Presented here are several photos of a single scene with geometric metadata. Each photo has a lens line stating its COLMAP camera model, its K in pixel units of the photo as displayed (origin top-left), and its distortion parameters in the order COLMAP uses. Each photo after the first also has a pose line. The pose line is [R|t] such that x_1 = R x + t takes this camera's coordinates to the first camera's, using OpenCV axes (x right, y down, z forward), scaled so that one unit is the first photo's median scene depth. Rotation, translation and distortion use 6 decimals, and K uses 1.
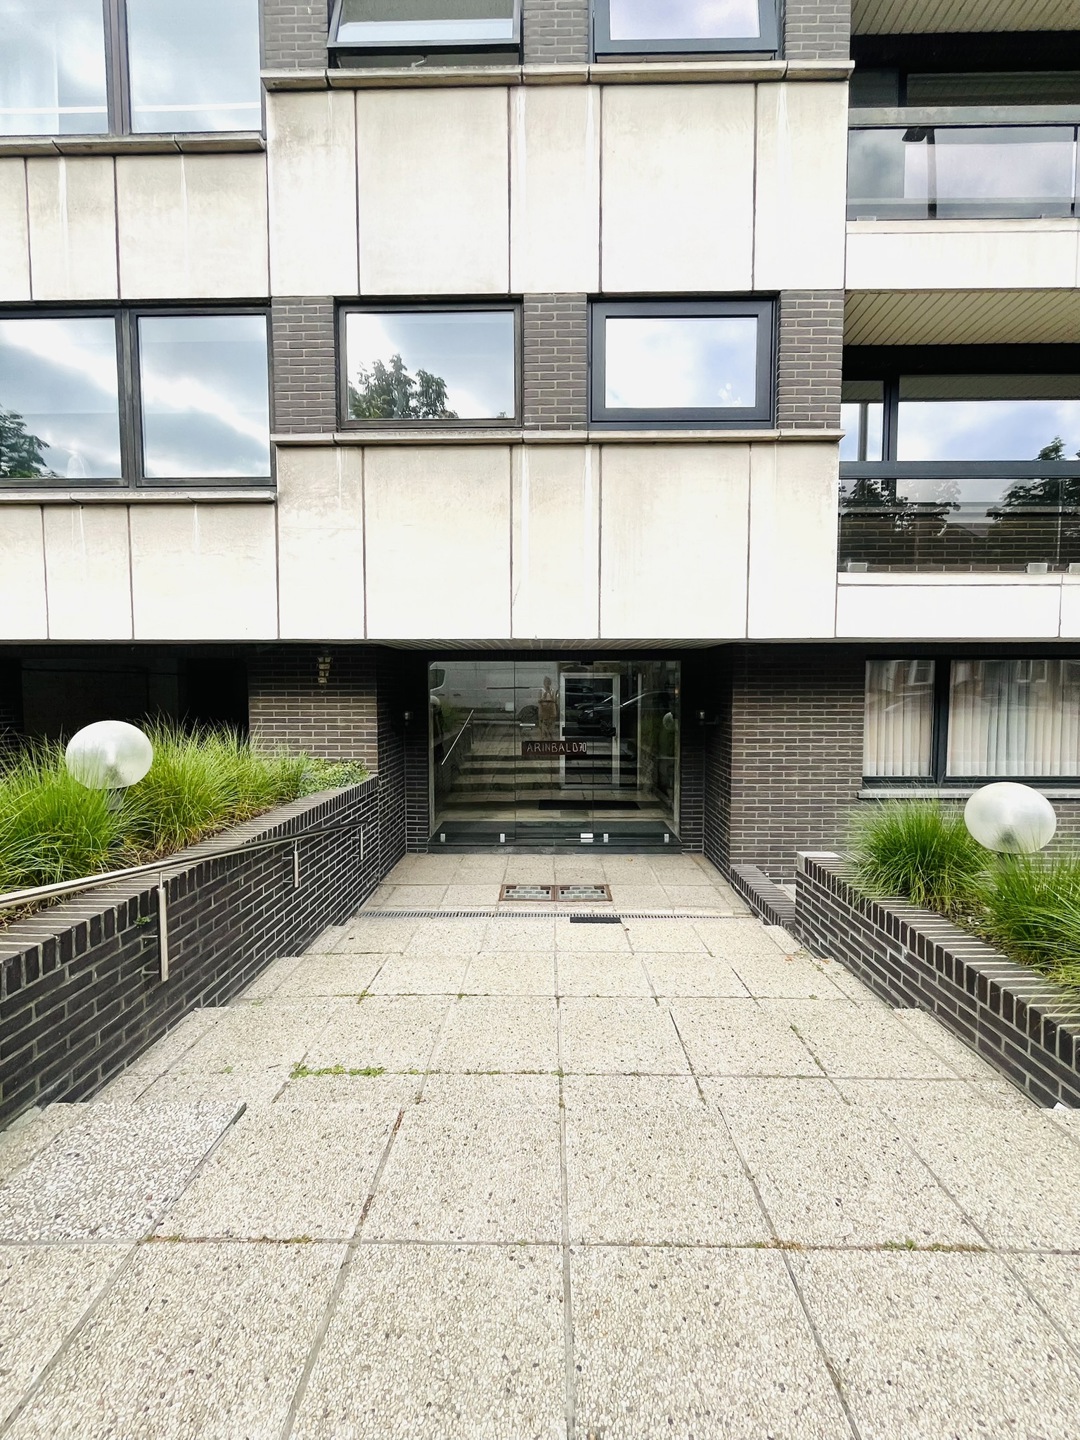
lens RADIAL K [[582.9, 0, 541.0], [0, 582.9, 719.2], [0, 0, 1]] dist [-0.002677, -0.000418]
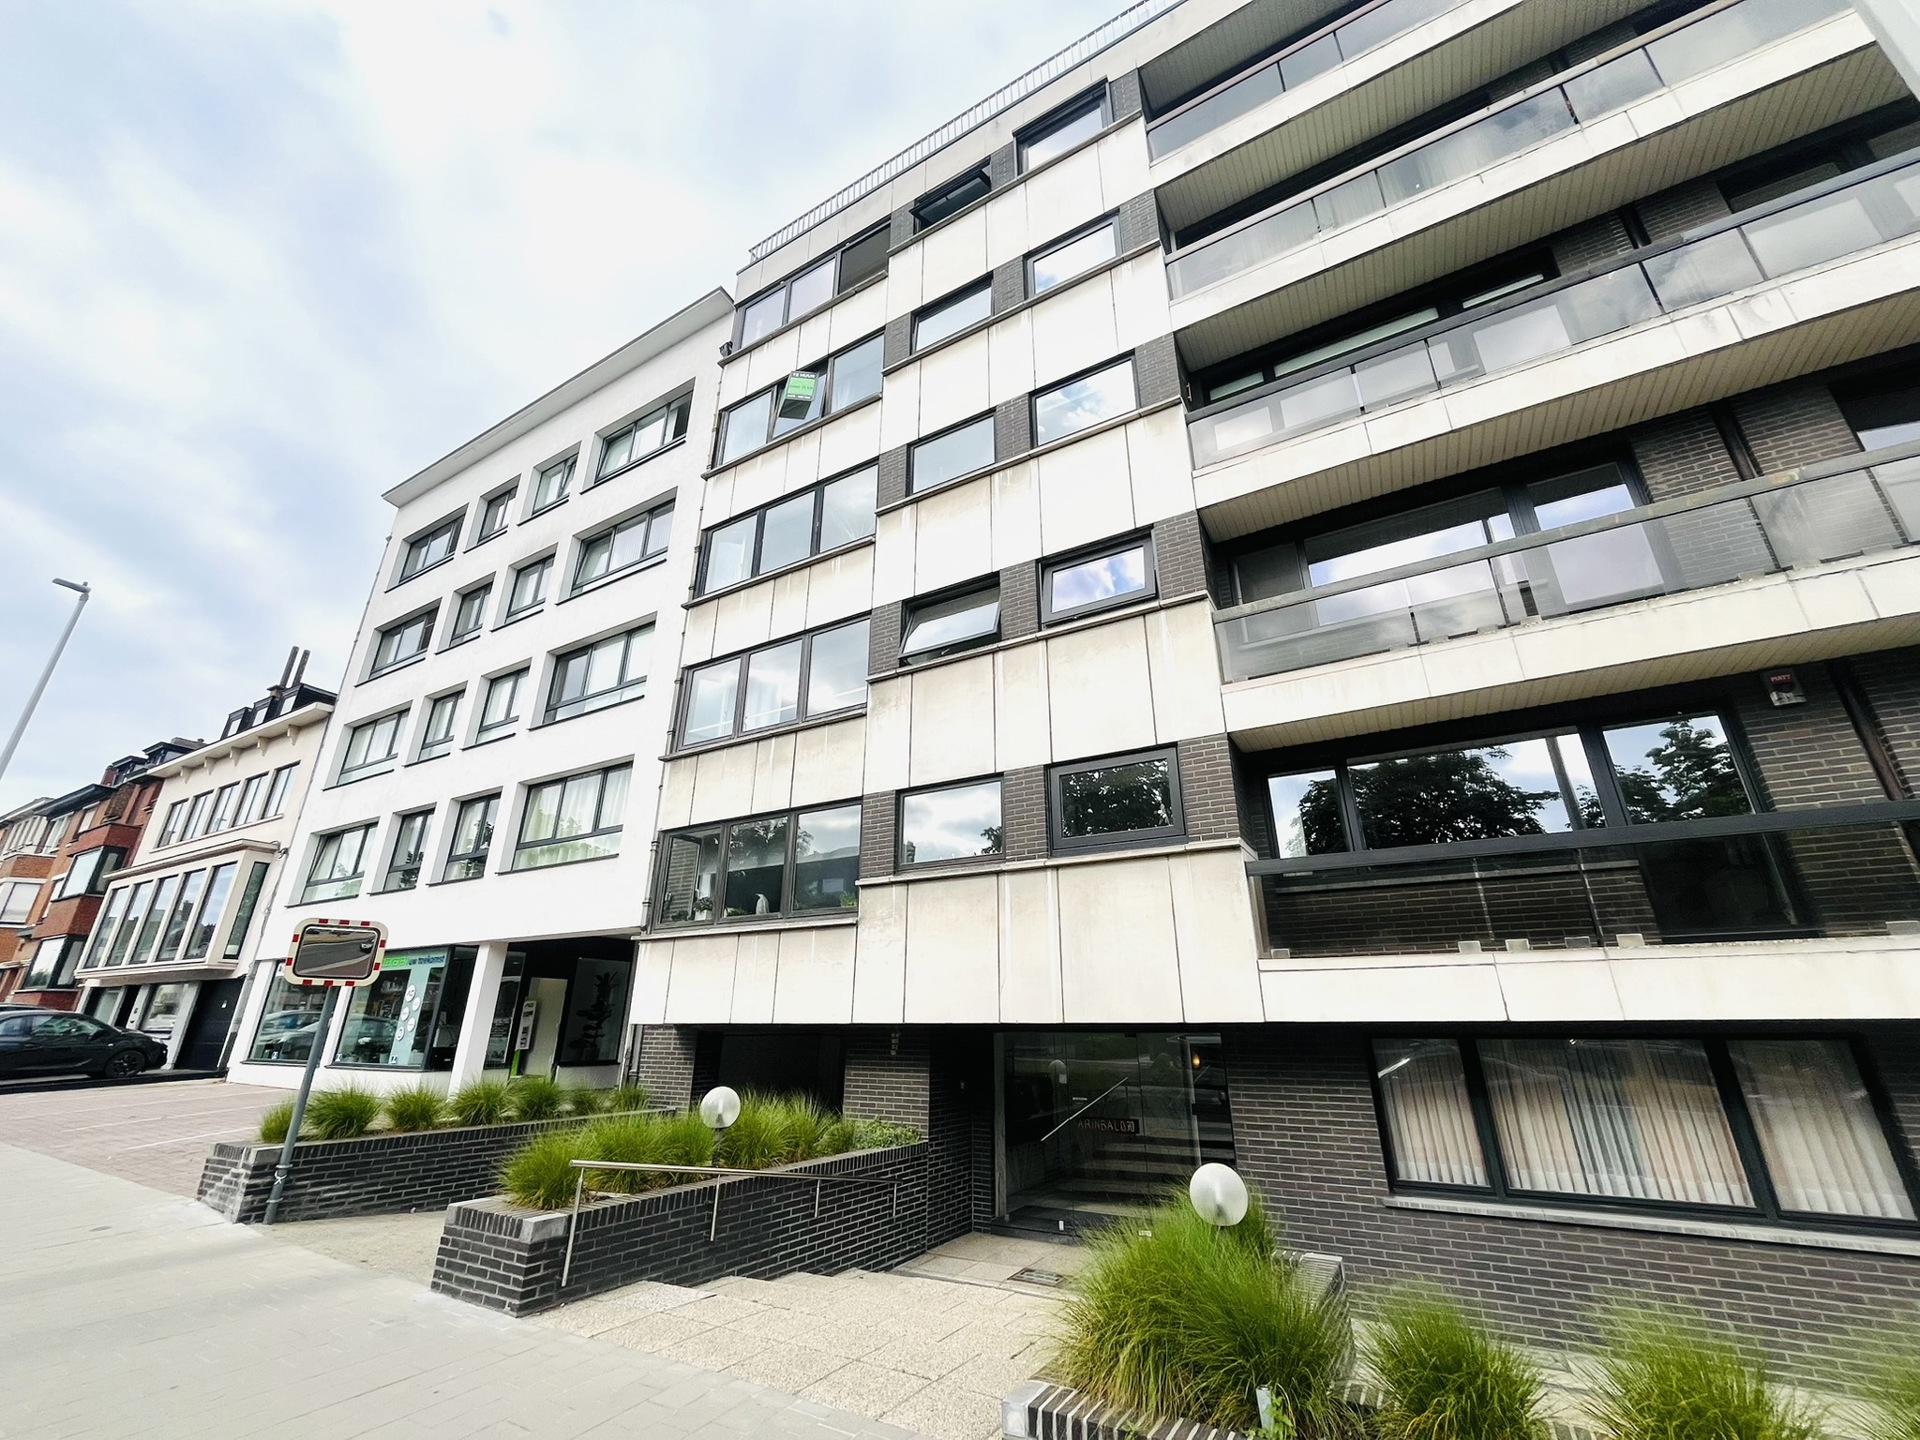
lens RADIAL K [[777.2, 0, 960.4], [0, 777.2, 721.3], [0, 0, 1]] dist [-0.002677, -0.000418]
pose [[0.873516, -0.177256, -0.453376, 0.768237], [-0.029907, 0.910048, -0.413422, -0.034649], [0.485876, 0.374690, 0.789640, -0.629676]]
